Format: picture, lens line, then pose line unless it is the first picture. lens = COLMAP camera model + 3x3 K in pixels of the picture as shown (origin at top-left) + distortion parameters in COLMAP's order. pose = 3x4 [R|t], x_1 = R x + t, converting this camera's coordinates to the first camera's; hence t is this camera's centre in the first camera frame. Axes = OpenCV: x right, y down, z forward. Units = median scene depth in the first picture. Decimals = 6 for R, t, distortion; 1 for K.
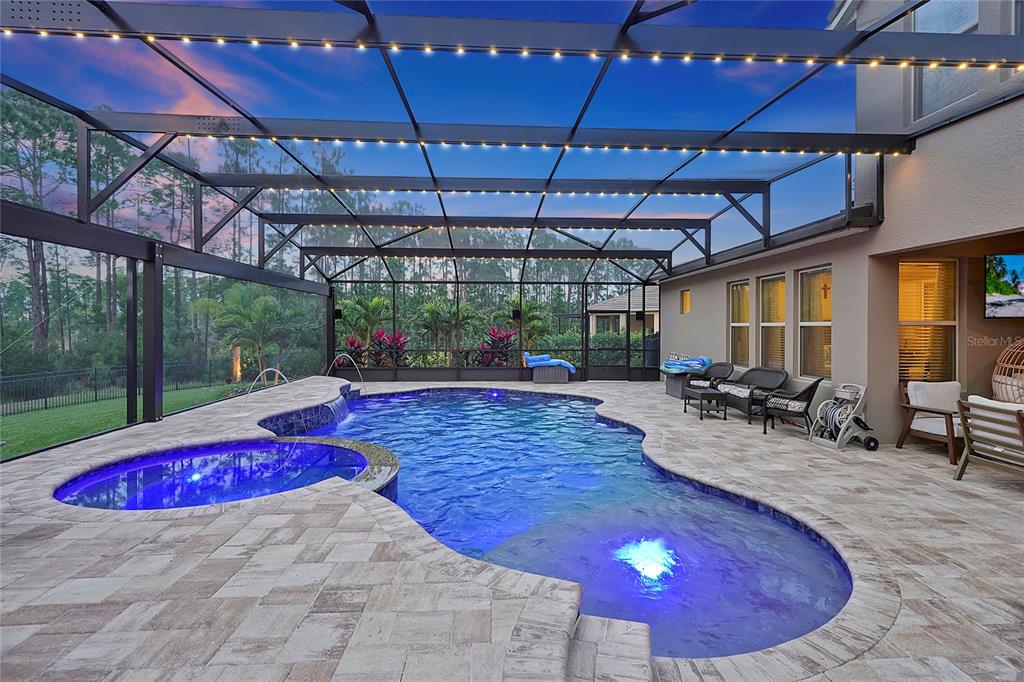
lens RADIAL K [[532.3, 0, 521.9], [0, 532.3, 339.2], [0, 0, 1]] dist [0.018106, 0.000097]
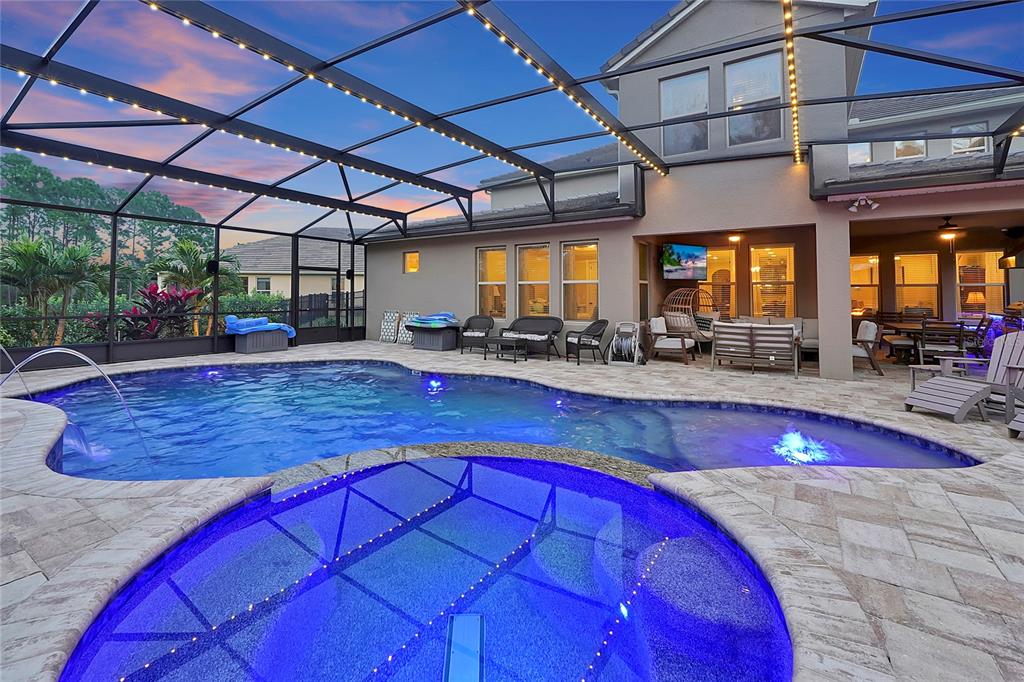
lens RADIAL K [[447.6, 0, 544.9], [0, 447.6, 288.7], [0, 0, 1]] dist [-0.009427, 0.000244]
pose [[0.559678, 0.014817, 0.828578, -0.511273], [0.018026, 0.999386, -0.030047, 0.026537], [-0.828514, 0.031752, 0.559067, 0.485013]]
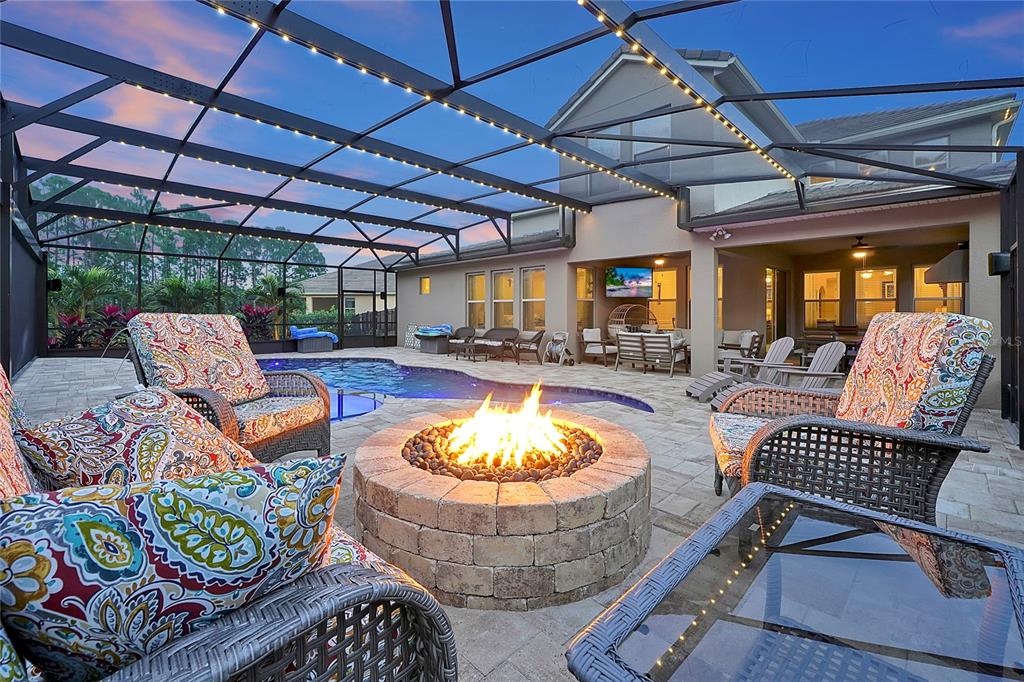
lens RADIAL K [[447.6, 0, 535.8], [0, 447.6, 312.7], [0, 0, 1]] dist [-0.009427, 0.000244]
pose [[0.727683, -0.001283, 0.685913, -0.486769], [0.018017, 0.999689, -0.017244, 0.043394], [-0.685677, 0.024906, 0.727480, -0.052272]]
